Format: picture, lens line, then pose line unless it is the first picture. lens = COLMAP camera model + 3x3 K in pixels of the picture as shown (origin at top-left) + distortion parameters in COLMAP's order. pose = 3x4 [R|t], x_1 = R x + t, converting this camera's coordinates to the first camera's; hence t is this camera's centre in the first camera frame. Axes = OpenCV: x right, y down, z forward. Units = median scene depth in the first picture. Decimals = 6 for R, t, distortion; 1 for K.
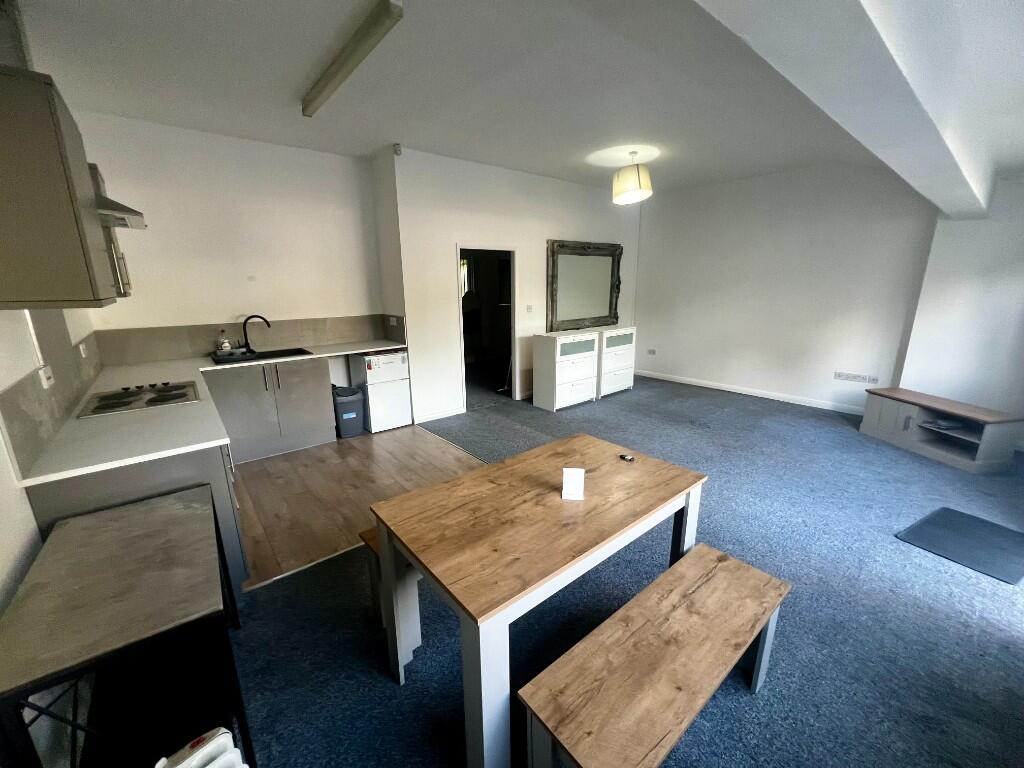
lens RADIAL K [[404.1, 0, 515.2], [0, 404.1, 386.8], [0, 0, 1]] dist [0.000889, 0.000061]
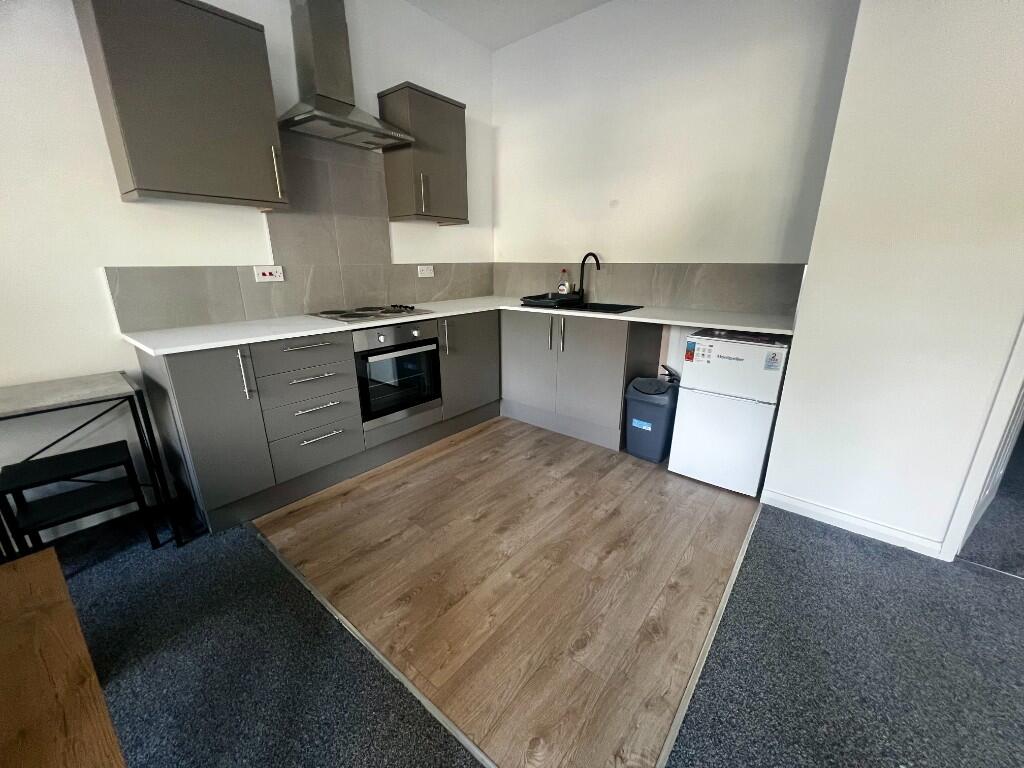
lens RADIAL K [[409.1, 0, 510.2], [0, 409.1, 385.4], [0, 0, 1]] dist [0.001966, 0.000322]
pose [[0.171085, 0.298455, -0.938965, 0.116159], [-0.241294, 0.936686, 0.253766, -0.092221], [0.955252, 0.183151, 0.232268, 0.656202]]
